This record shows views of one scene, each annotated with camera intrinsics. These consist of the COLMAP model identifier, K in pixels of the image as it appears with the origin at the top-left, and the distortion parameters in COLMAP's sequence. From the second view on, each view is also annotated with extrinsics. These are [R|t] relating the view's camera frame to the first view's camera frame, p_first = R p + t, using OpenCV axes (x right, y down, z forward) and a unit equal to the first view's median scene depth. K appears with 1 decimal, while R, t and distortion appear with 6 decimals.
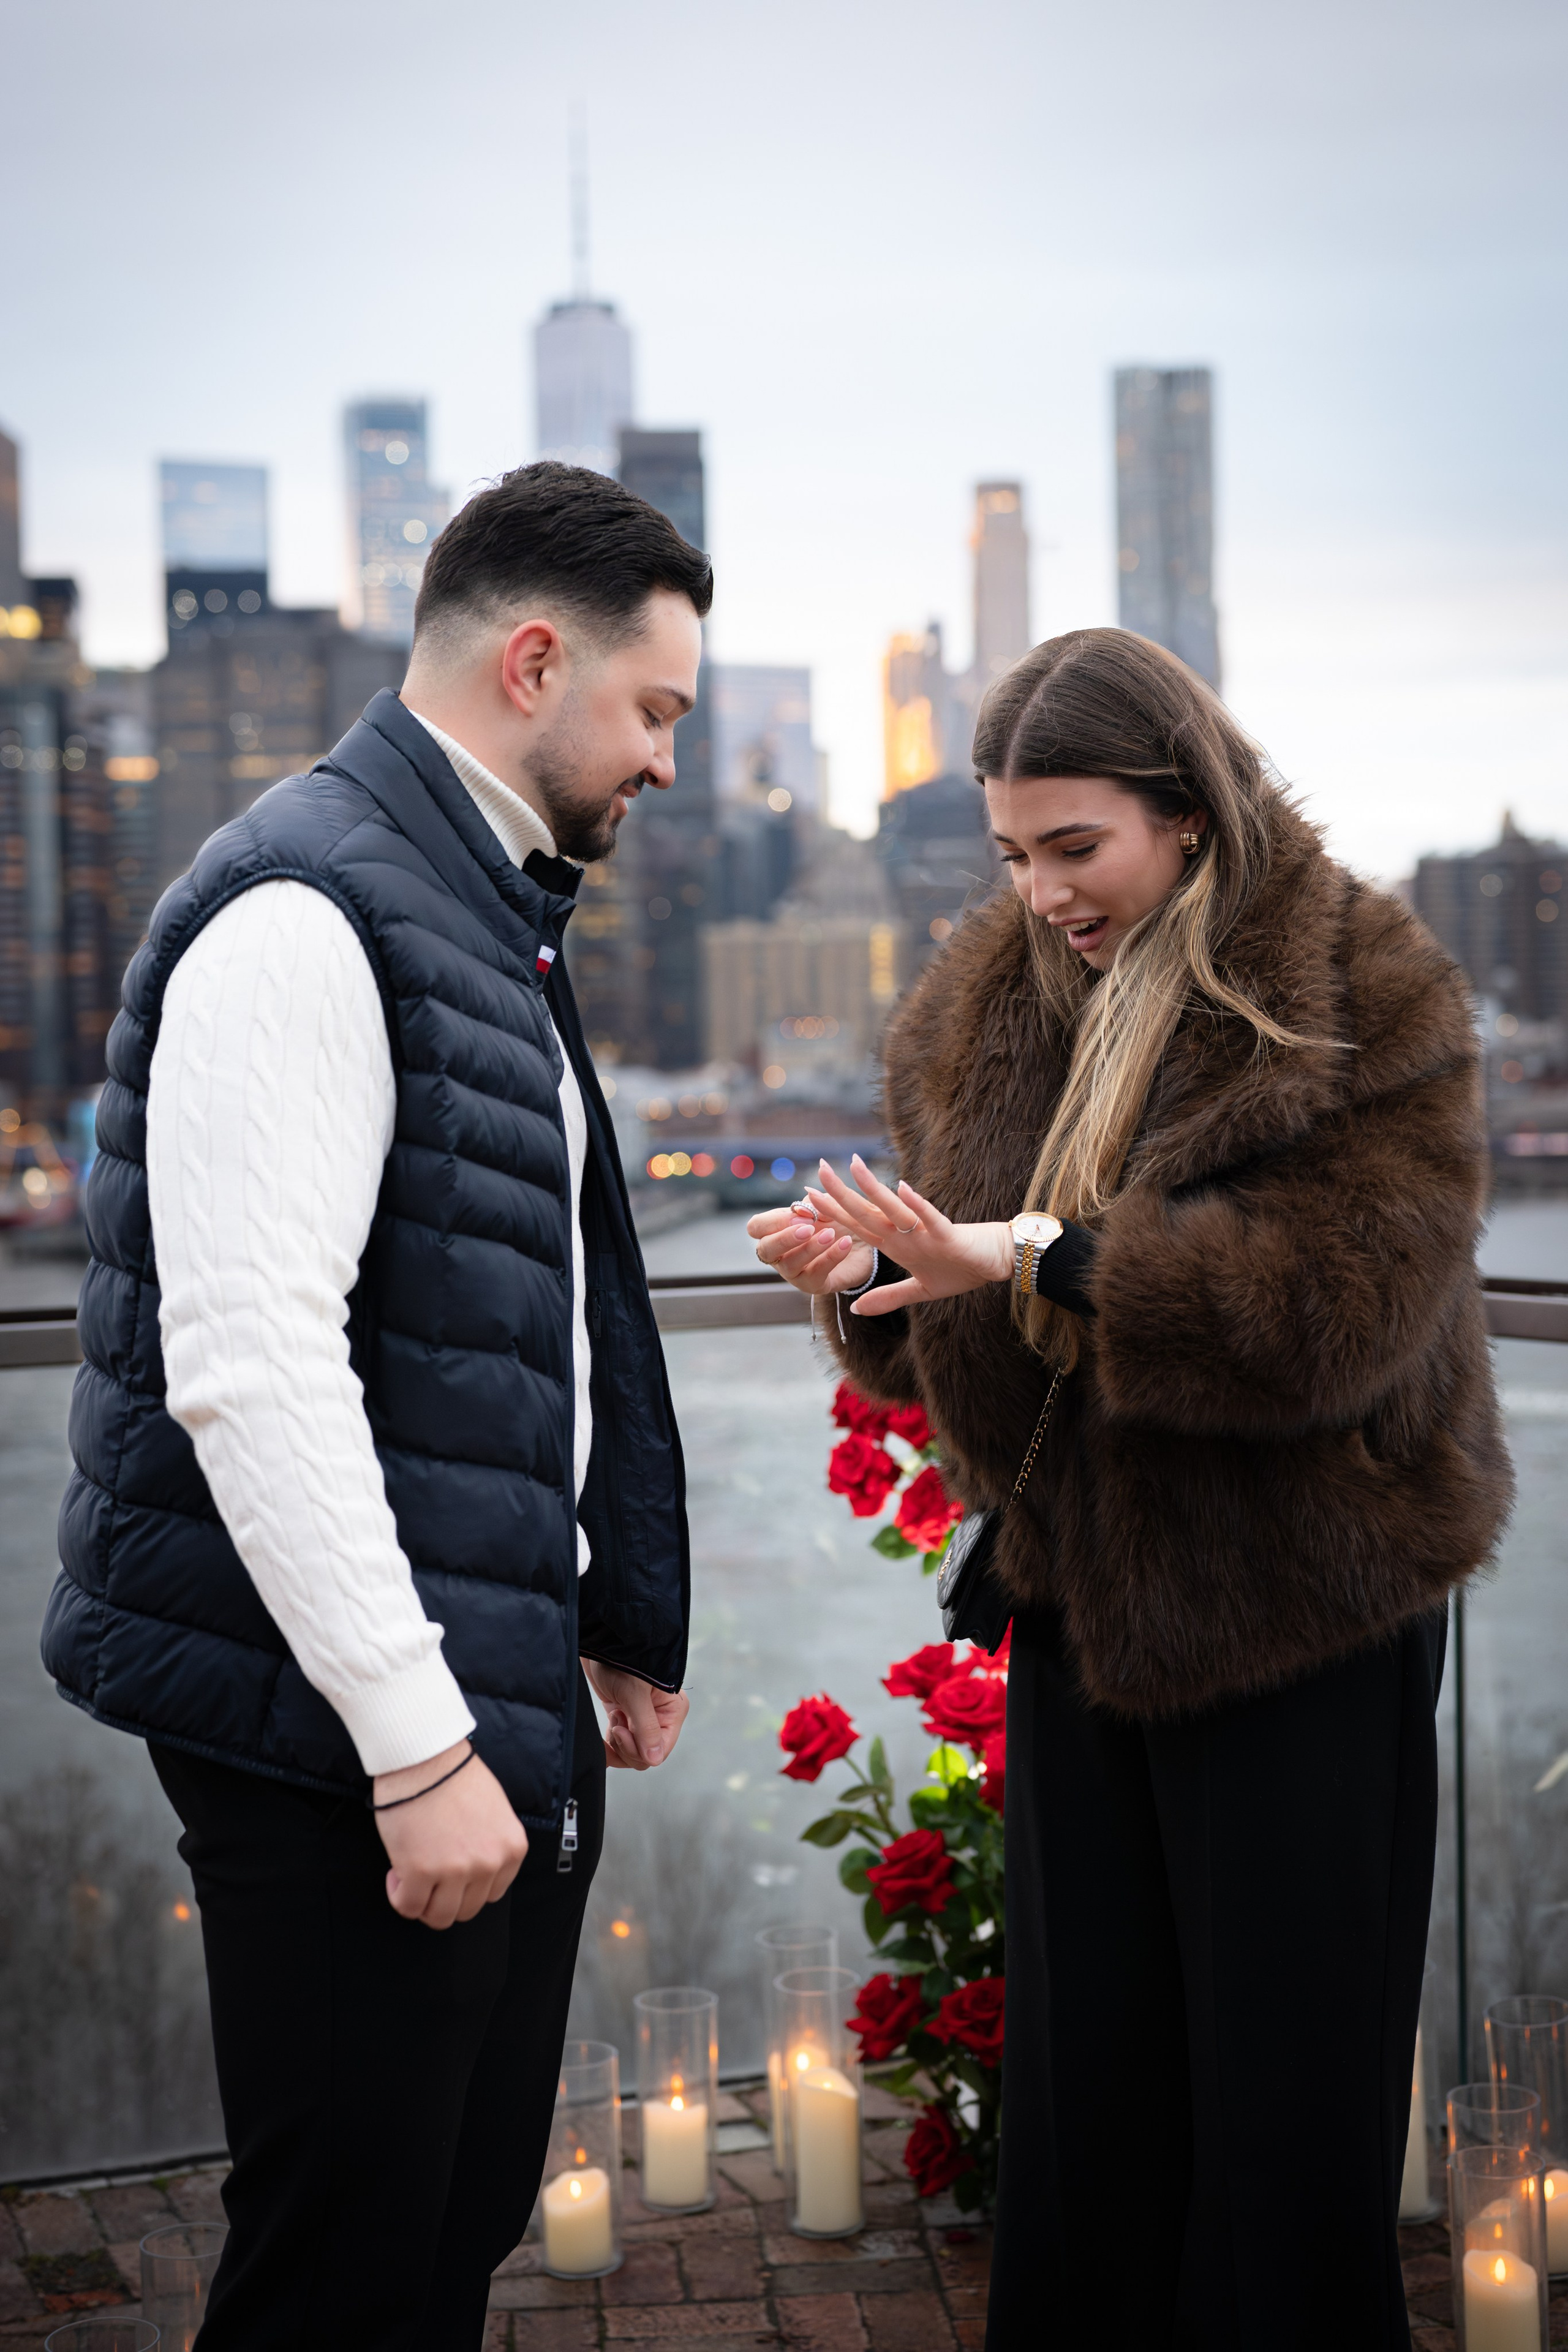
lens RADIAL K [[3257.7, 0, 784.0], [0, 3257.7, 1176.0], [0, 0, 1]] dist [-0.000426, -0.004801]
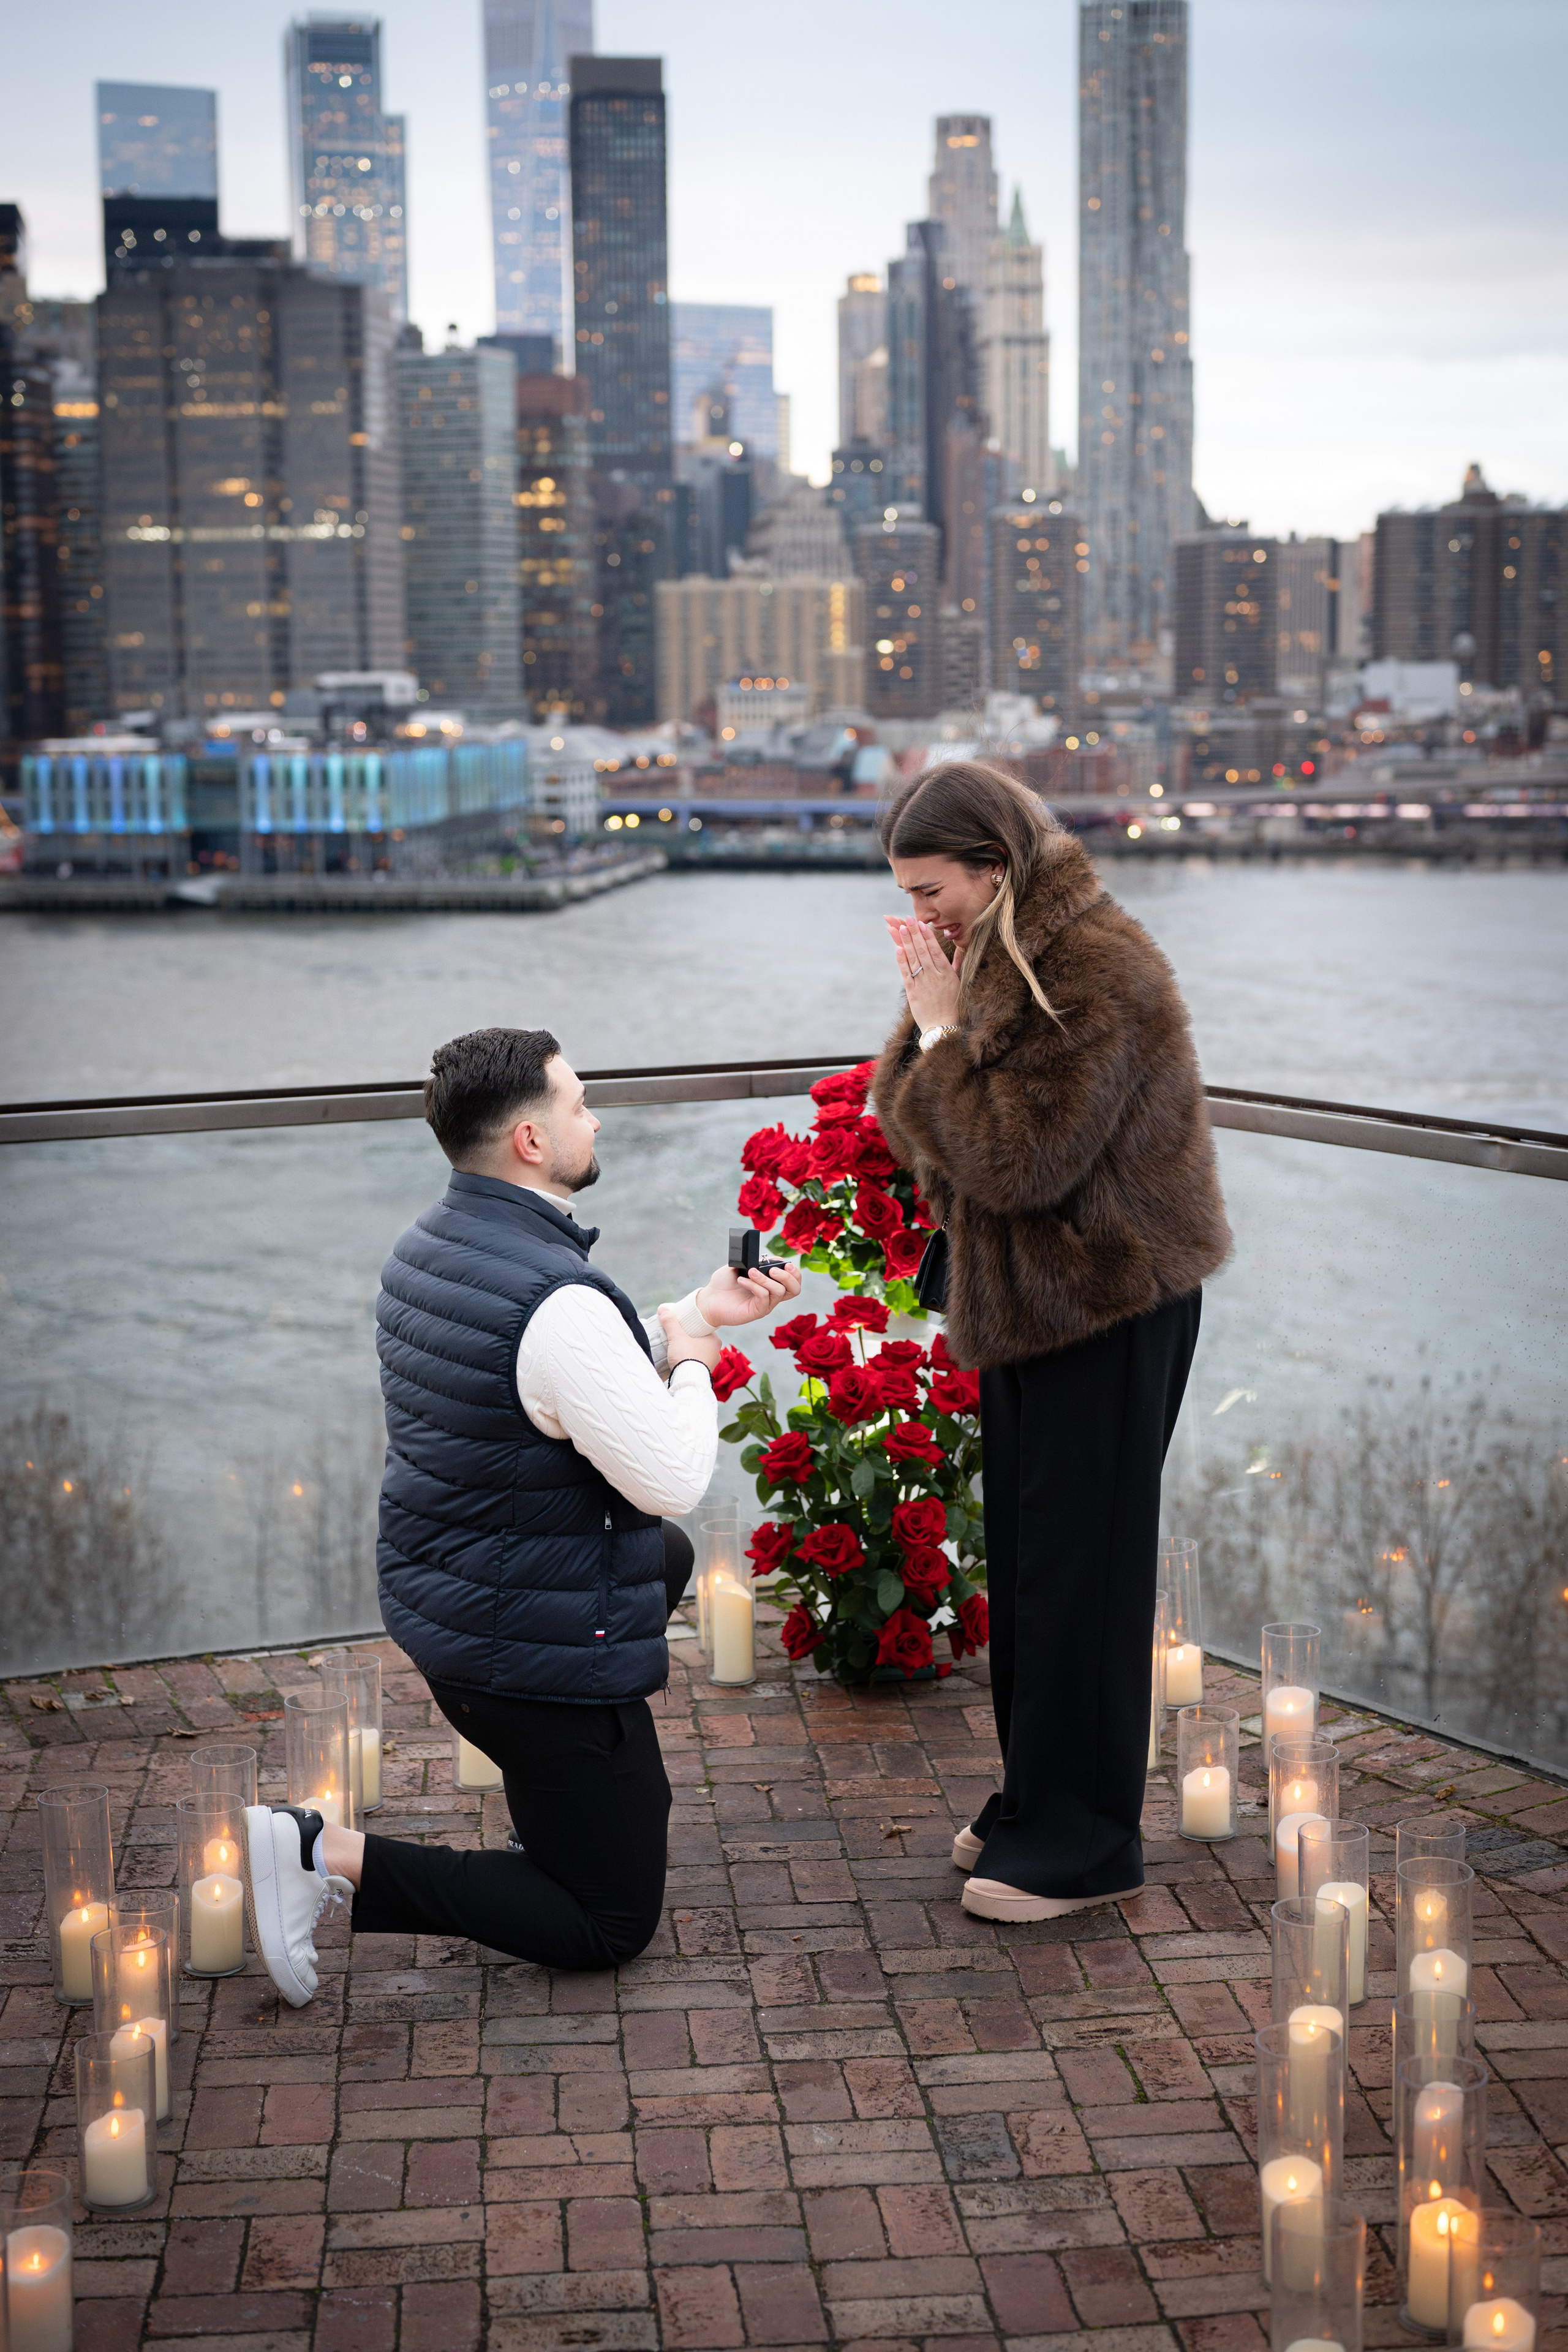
lens RADIAL K [[3456.6, 0, 784.0], [0, 3456.6, 1176.0], [0, 0, 1]] dist [-0.042314, -0.052589]
pose [[0.999880, 0.008320, 0.013081, 0.013816], [-0.009681, 0.994141, 0.107660, -0.096333], [-0.012108, -0.107774, 0.994102, -0.611377]]
